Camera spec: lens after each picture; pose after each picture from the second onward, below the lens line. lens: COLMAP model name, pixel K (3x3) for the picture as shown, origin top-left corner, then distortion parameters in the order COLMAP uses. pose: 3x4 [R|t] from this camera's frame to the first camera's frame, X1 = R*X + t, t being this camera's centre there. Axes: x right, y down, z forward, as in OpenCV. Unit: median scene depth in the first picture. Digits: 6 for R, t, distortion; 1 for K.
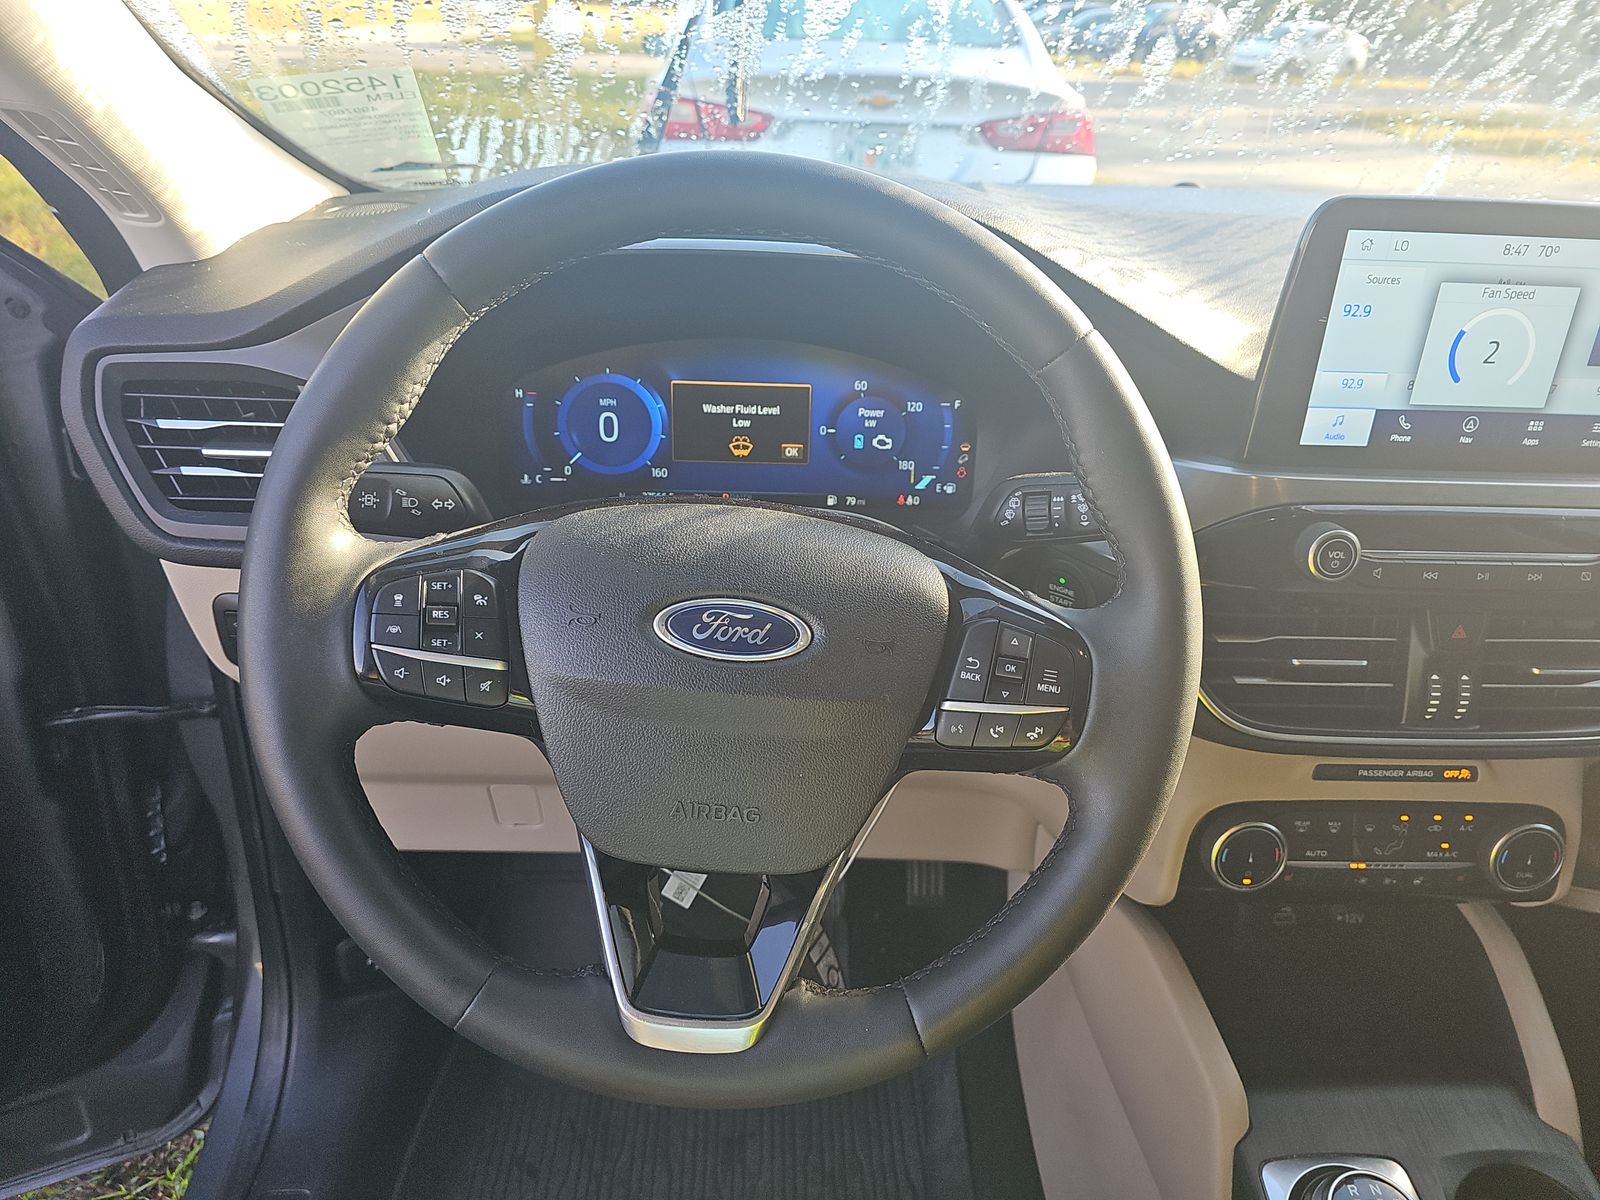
lens RADIAL K [[1058.3, 0, 798.6], [0, 1058.3, 611.4], [0, 0, 1]] dist [0.036995, -0.041623]
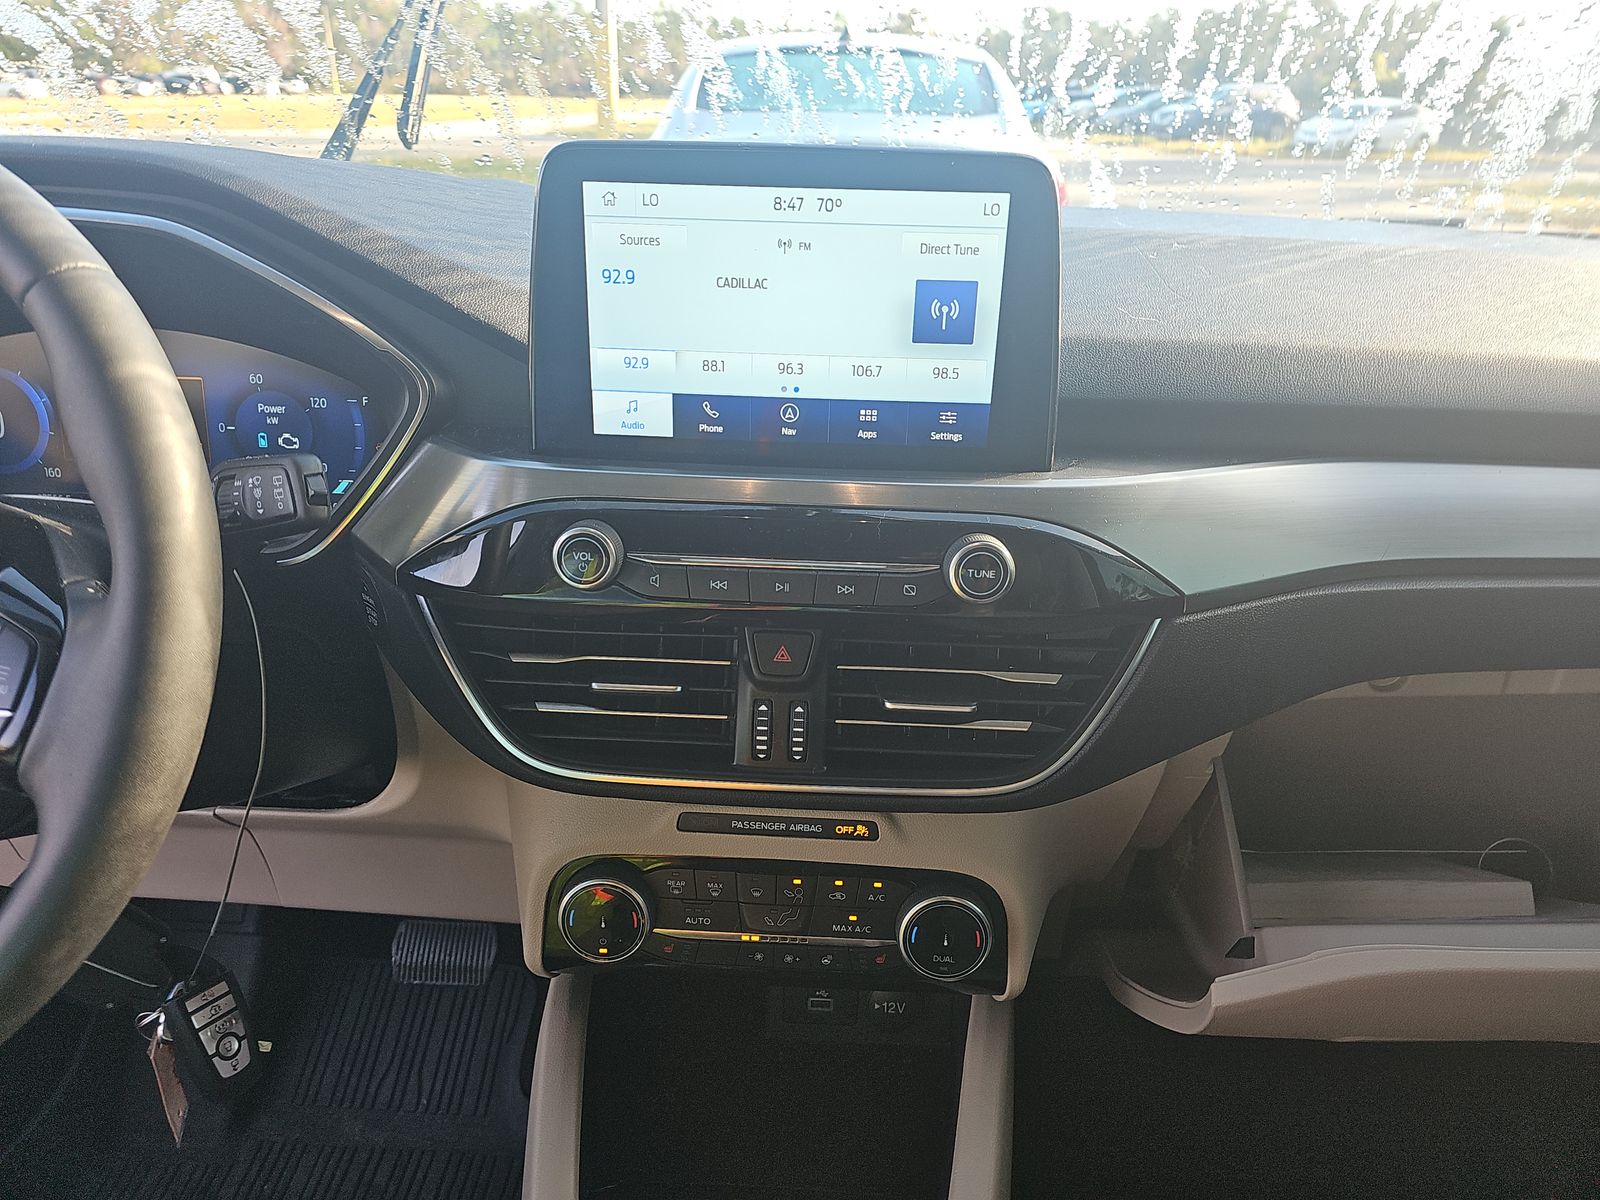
lens RADIAL K [[1058.3, 0, 798.4], [0, 1058.3, 597.4], [0, 0, 1]] dist [0.036995, -0.041623]
pose [[0.996737, 0.020347, -0.078106, 0.605571], [-0.026369, 0.996693, -0.076862, 0.032715], [0.076284, 0.078671, 0.993978, 0.141998]]
